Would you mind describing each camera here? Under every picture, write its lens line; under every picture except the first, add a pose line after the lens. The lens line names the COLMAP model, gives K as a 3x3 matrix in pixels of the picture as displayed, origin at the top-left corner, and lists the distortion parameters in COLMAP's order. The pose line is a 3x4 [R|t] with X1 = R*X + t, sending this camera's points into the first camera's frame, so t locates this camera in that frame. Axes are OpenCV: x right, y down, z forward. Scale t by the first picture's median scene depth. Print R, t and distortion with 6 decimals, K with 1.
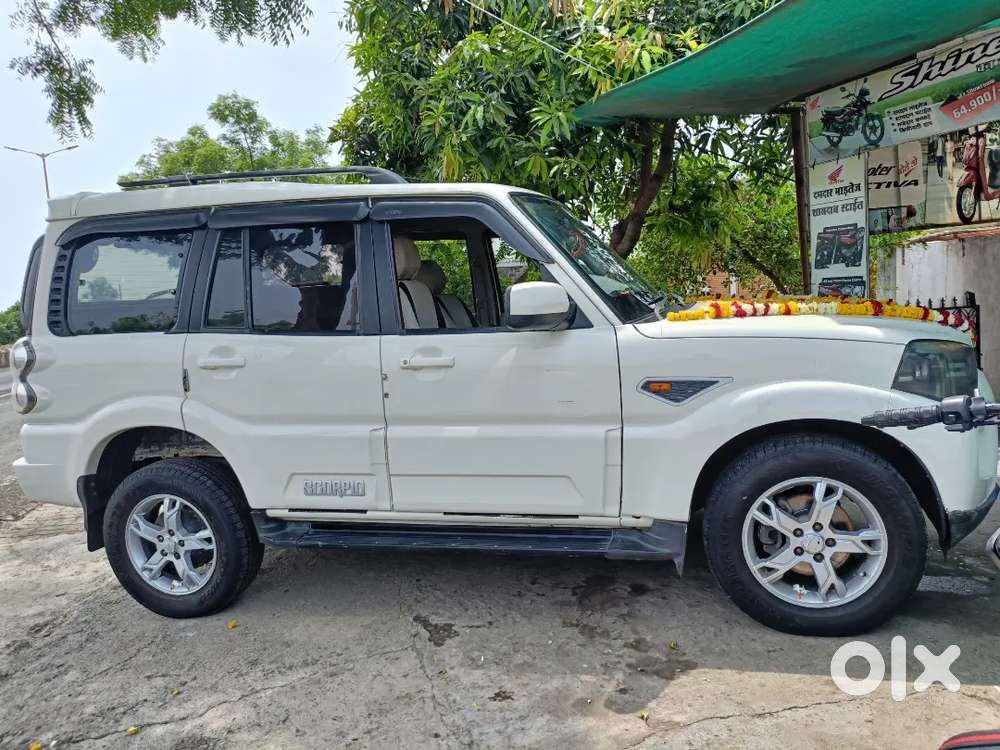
lens RADIAL K [[765.4, 0, 500.0], [0, 765.4, 375.0], [0, 0, 1]] dist [-0.000964, 0.004052]
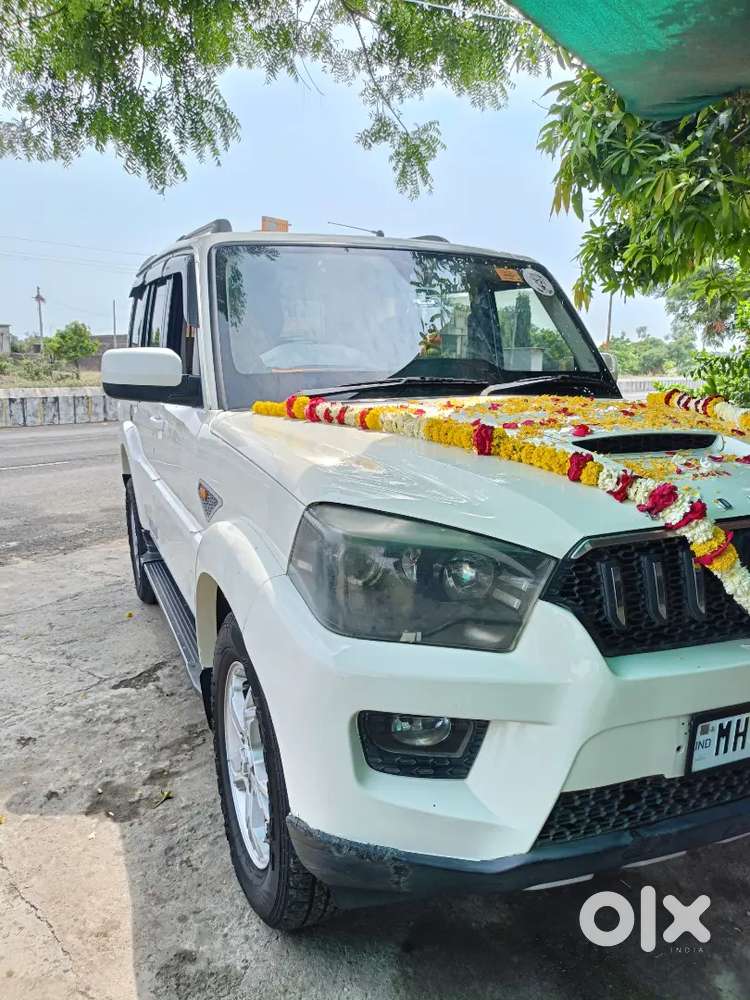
lens RADIAL K [[764.2, 0, 375.0], [0, 764.2, 500.0], [0, 0, 1]] dist [0.003981, -0.008554]
pose [[0.605730, 0.216855, -0.765549, 0.889860], [-0.140953, 0.976171, 0.164990, -0.122197], [0.783086, 0.007967, 0.621863, 0.632490]]
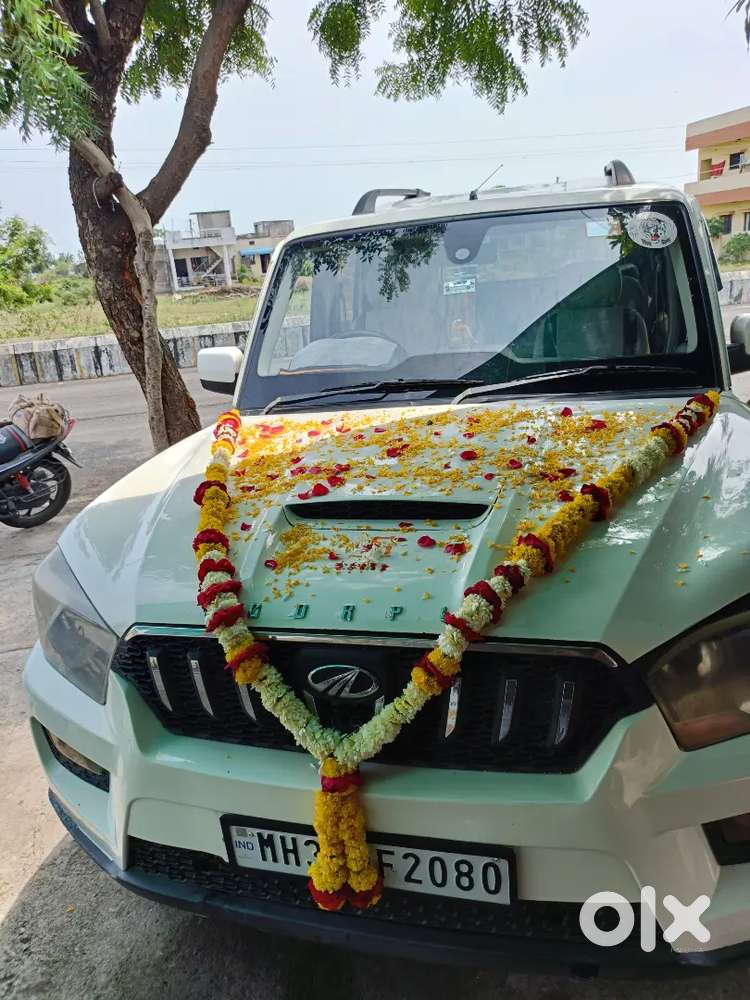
lens RADIAL K [[746.5, 0, 374.0], [0, 746.5, 500.9], [0, 0, 1]] dist [0.008810, -0.000935]
pose [[0.004461, 0.373694, -0.927541, 1.029082], [-0.036239, 0.927002, 0.373302, -0.293241], [0.999333, 0.031948, 0.017677, 1.143043]]
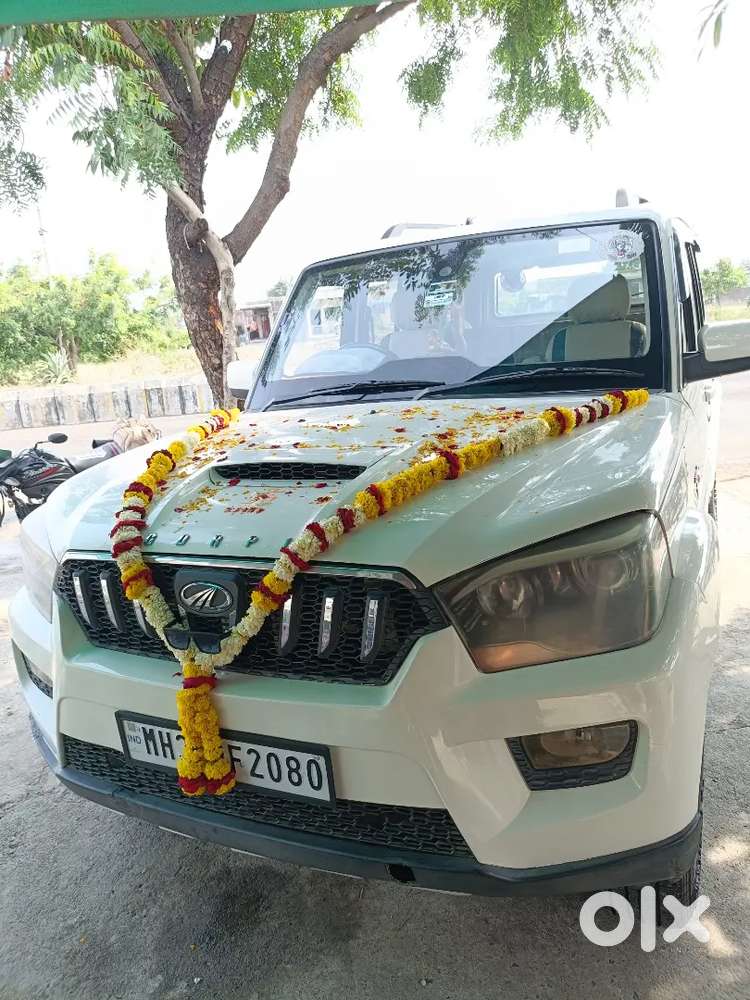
lens RADIAL K [[743.7, 0, 373.5], [0, 743.7, 497.1], [0, 0, 1]] dist [0.013447, -0.005879]
pose [[-0.166065, 0.309269, -0.936363, 1.106355], [-0.017459, 0.948476, 0.316367, -0.266073], [0.985960, 0.068886, -0.152109, 1.318370]]
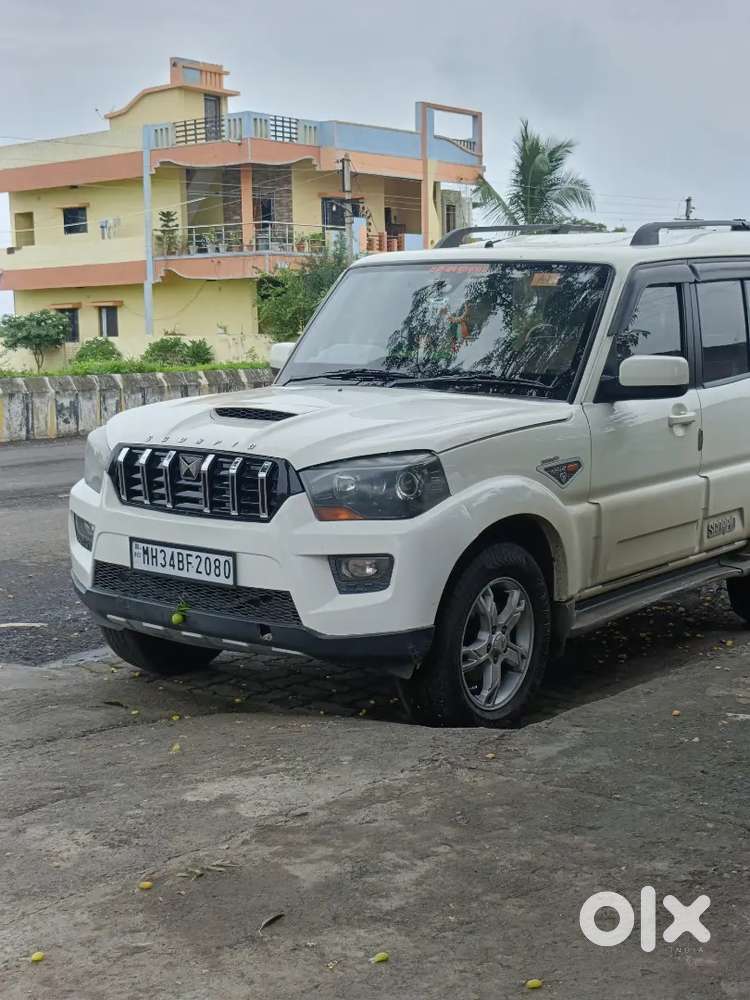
lens RADIAL K [[1483.6, 0, 375.0], [0, 1483.6, 500.0], [0, 0, 1]] dist [0.086253, -0.003040]
pose [[-0.389619, 0.190912, -0.900972, 2.186140], [-0.098504, 0.964029, 0.246871, -0.465631], [0.915693, 0.184935, -0.356798, 1.974385]]
